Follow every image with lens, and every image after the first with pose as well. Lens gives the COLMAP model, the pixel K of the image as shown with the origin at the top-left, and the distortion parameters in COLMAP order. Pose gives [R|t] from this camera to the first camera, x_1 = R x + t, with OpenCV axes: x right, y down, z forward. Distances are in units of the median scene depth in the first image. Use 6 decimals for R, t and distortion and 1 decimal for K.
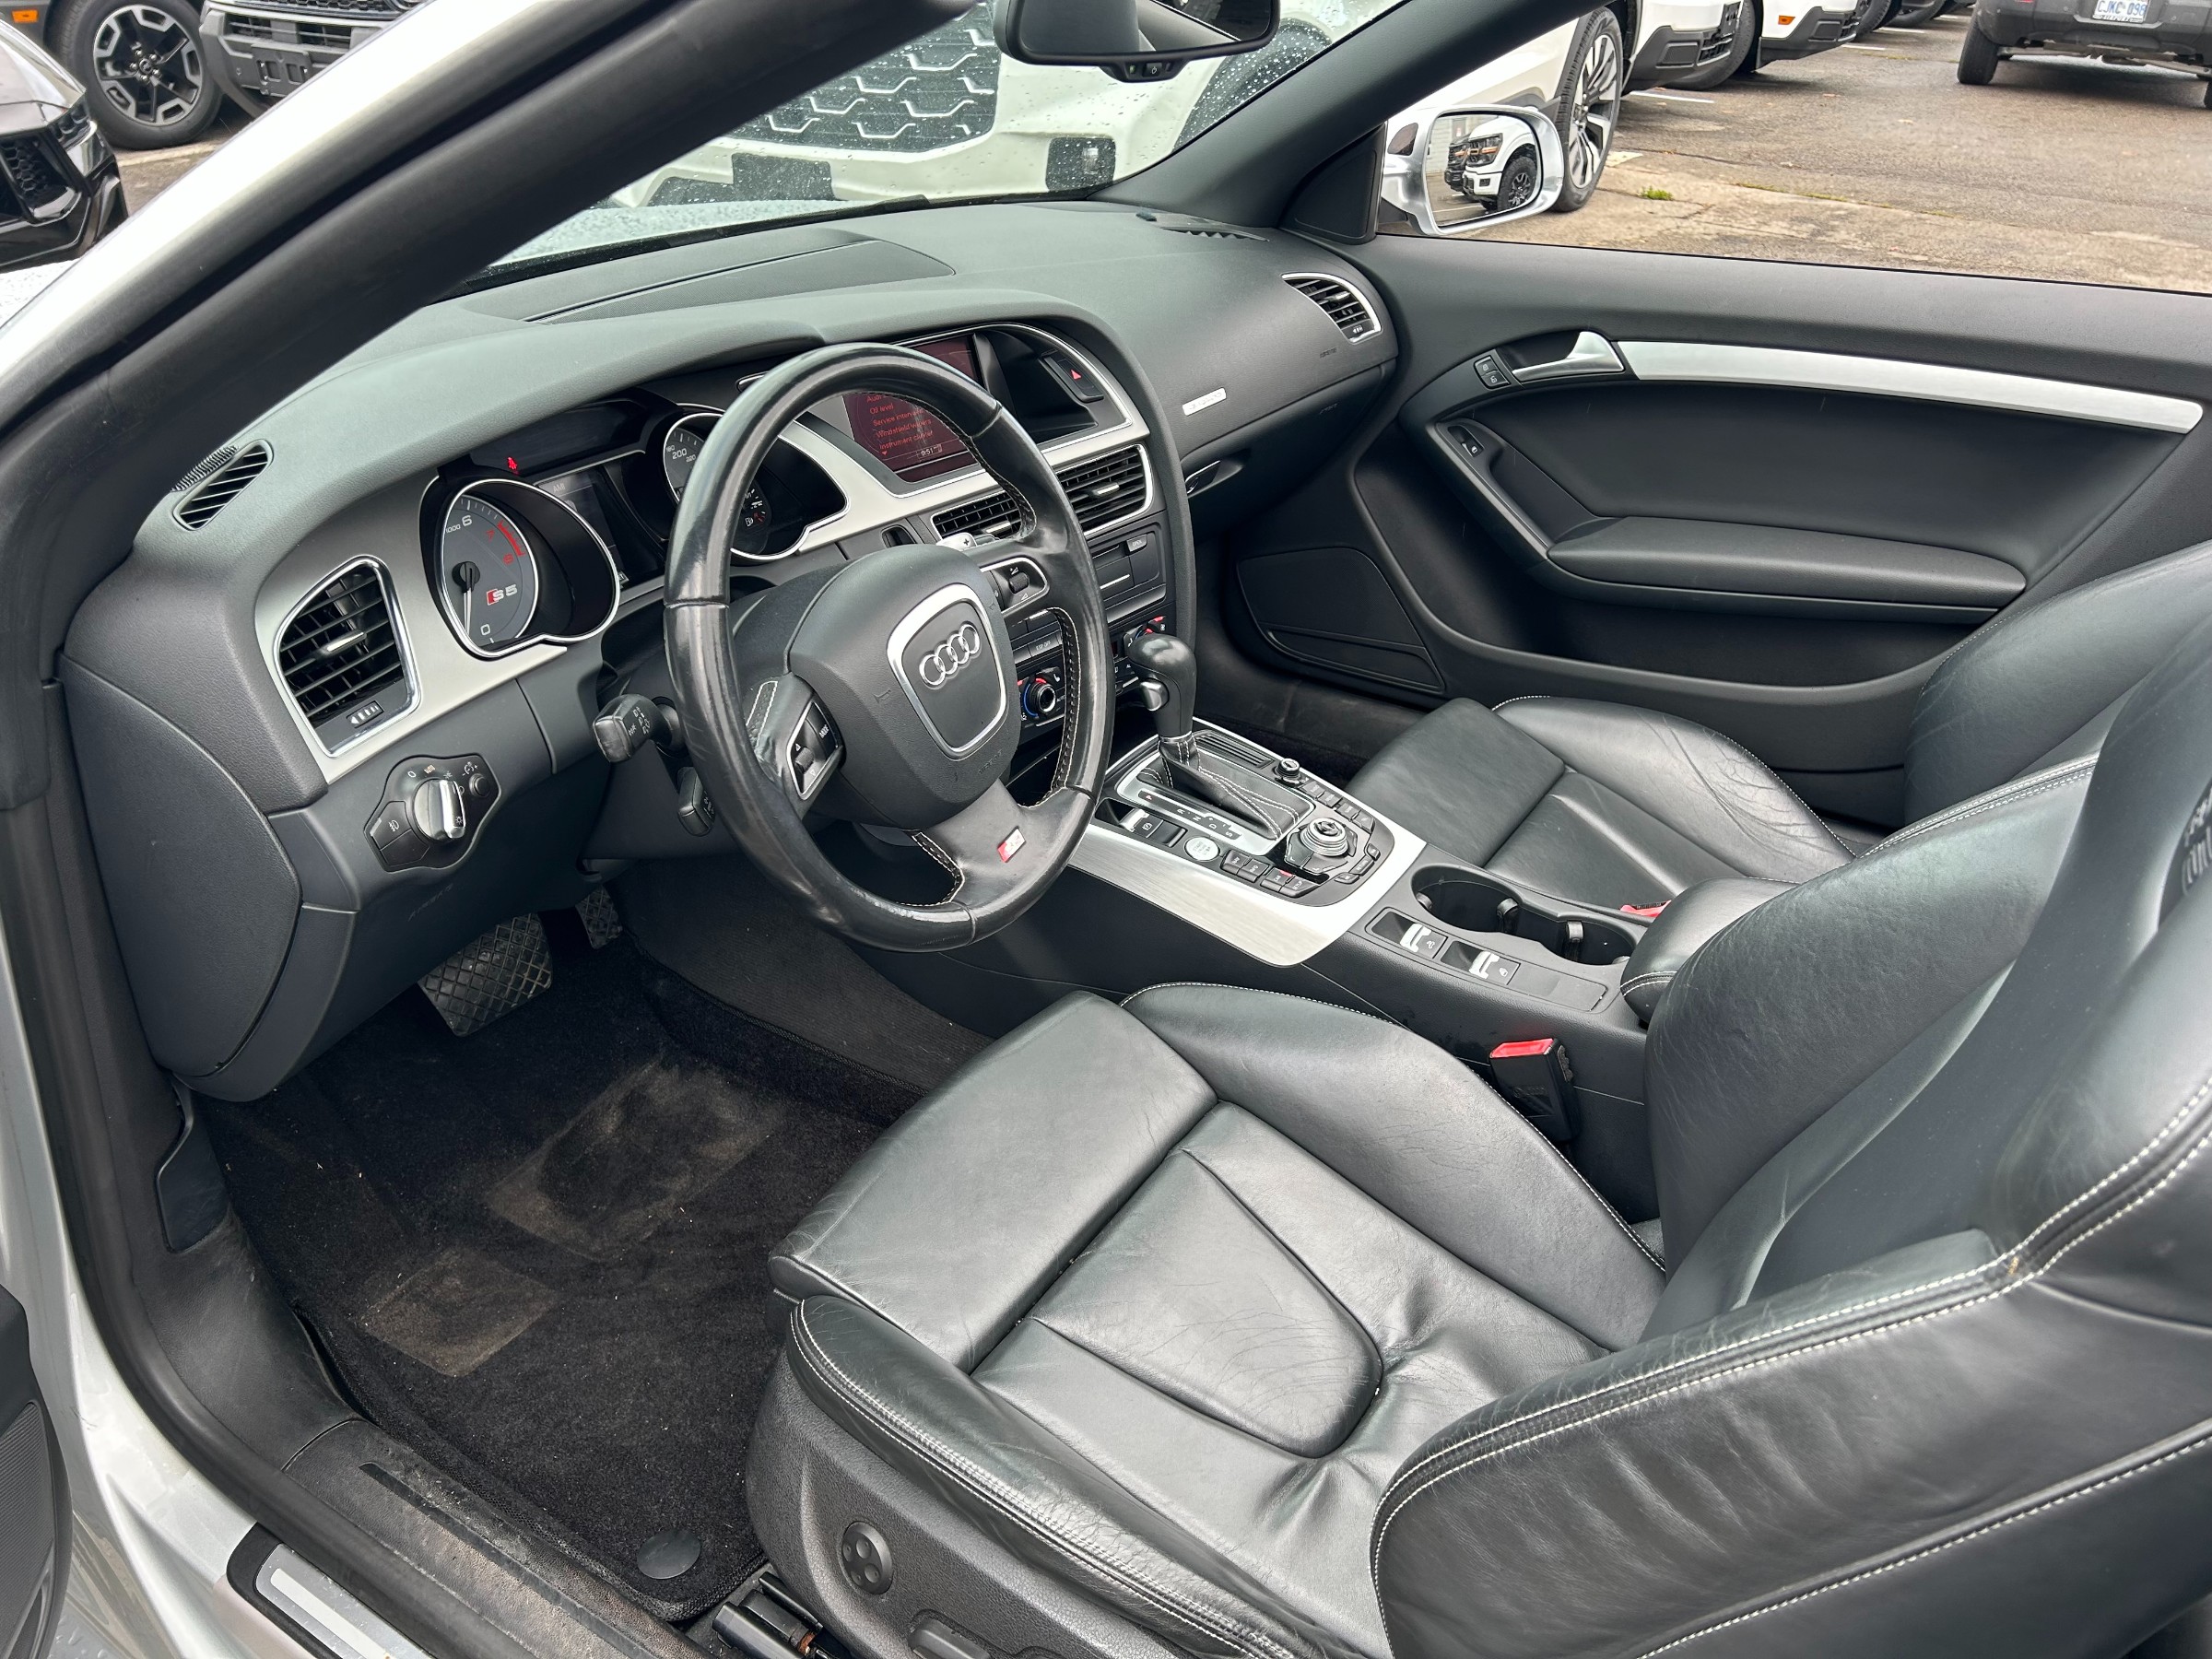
lens RADIAL K [[1667.9, 0, 1086.7], [0, 1667.9, 843.4], [0, 0, 1]] dist [0.021967, -0.043140]
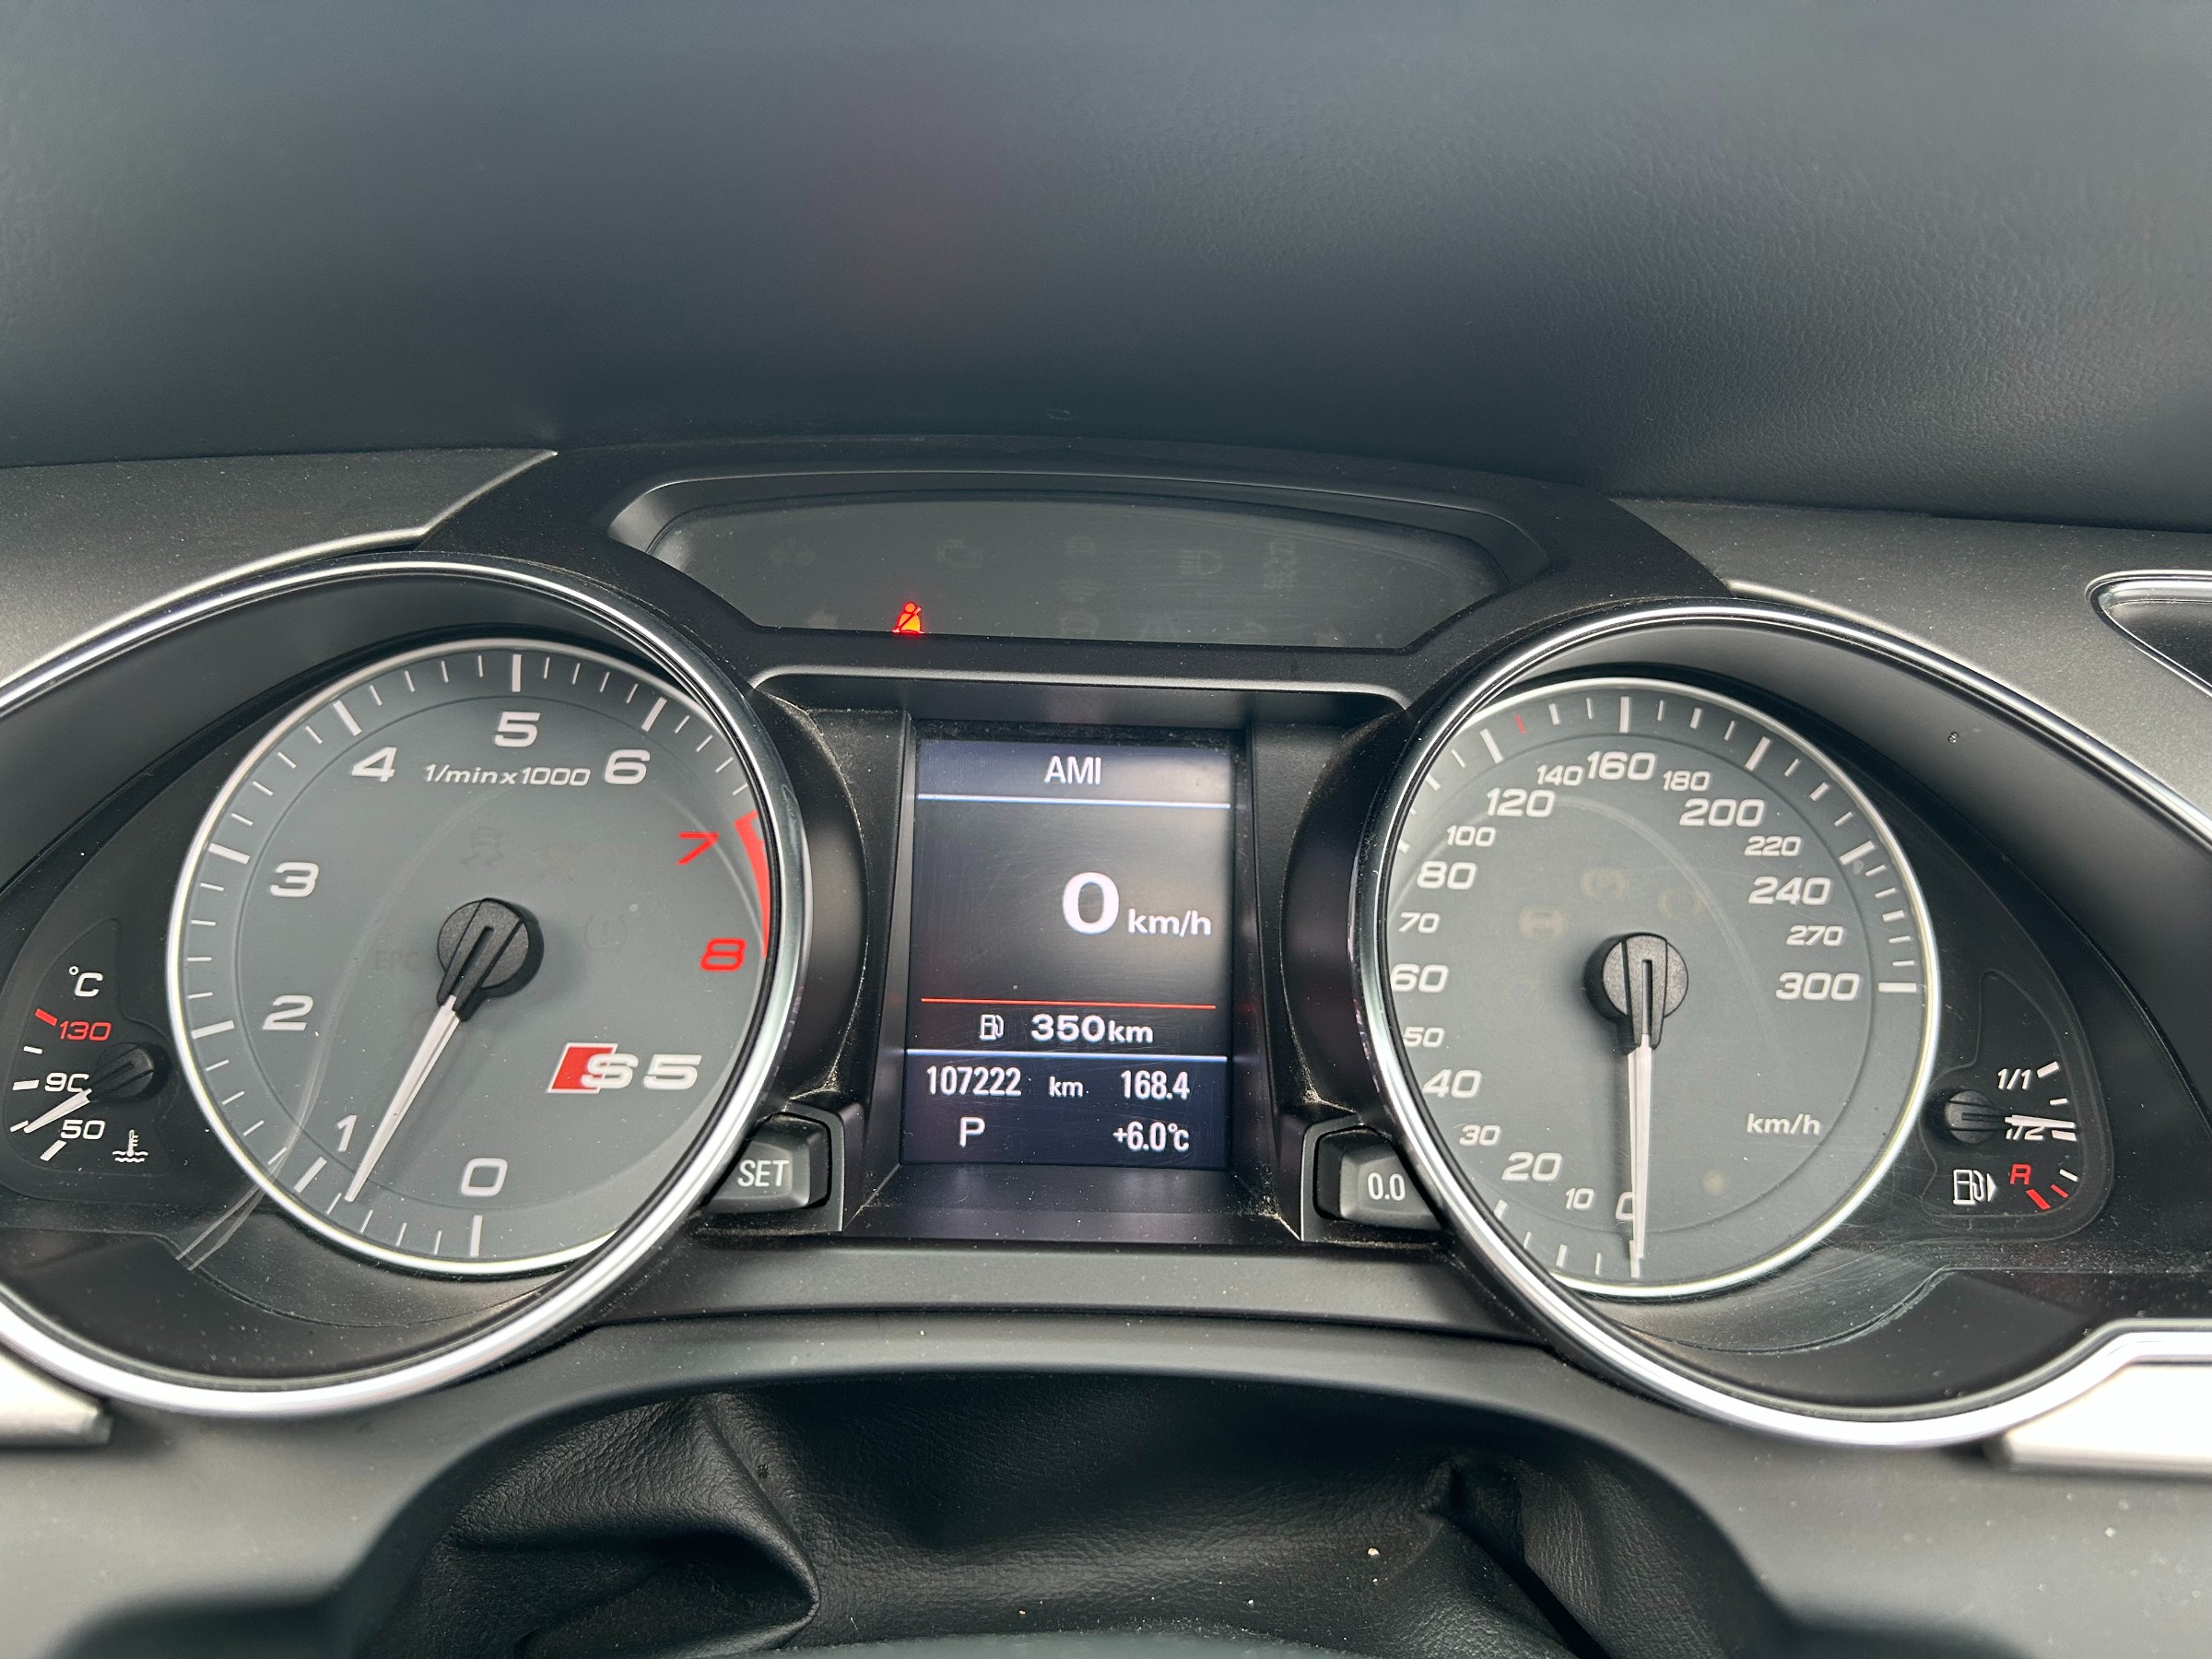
lens RADIAL K [[1667.9, 0, 1105.7], [0, 1667.9, 820.0], [0, 0, 1]] dist [0.021967, -0.043140]
pose [[0.563391, 0.185412, -0.805117, -0.076745], [-0.432935, 0.896239, -0.096556, -0.126177], [0.703674, 0.402962, 0.585204, 0.591549]]
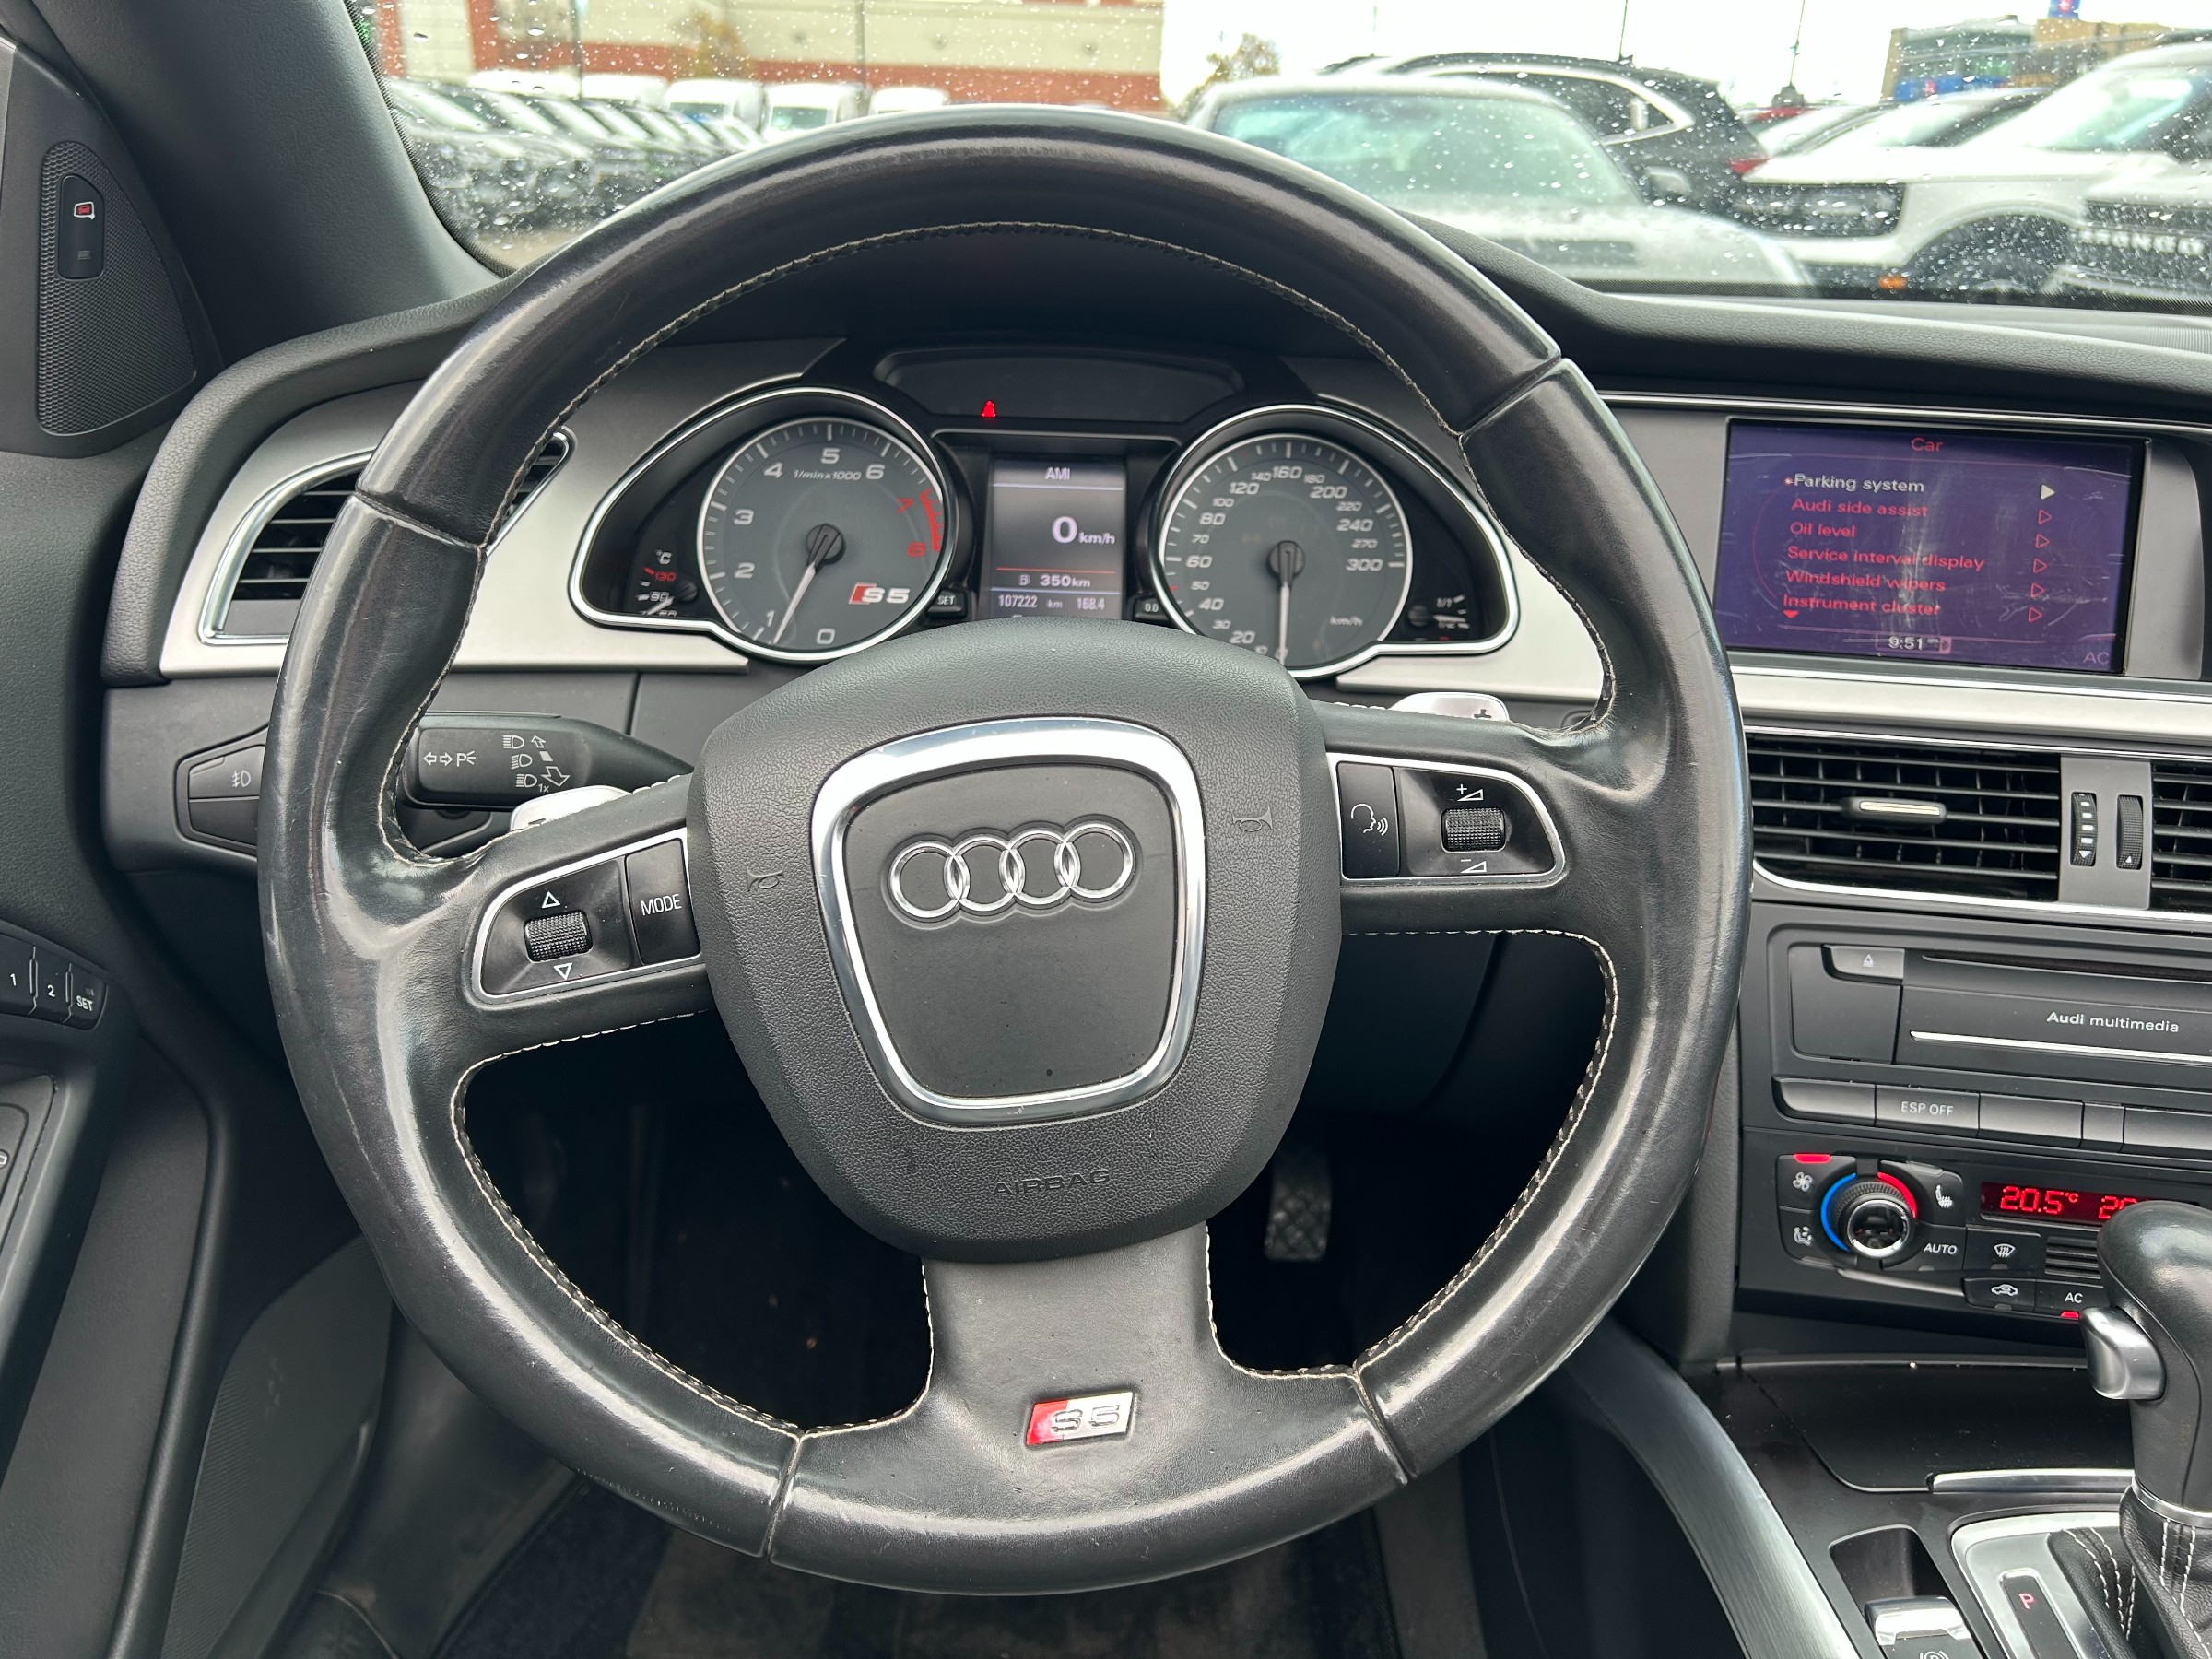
lens RADIAL K [[1667.9, 0, 1099.3], [0, 1667.9, 828.8], [0, 0, 1]] dist [0.021967, -0.043140]
pose [[0.526672, 0.303681, -0.793974, 0.144511], [-0.440668, 0.896249, 0.050488, -0.092118], [0.726931, 0.323288, 0.605852, 0.471825]]
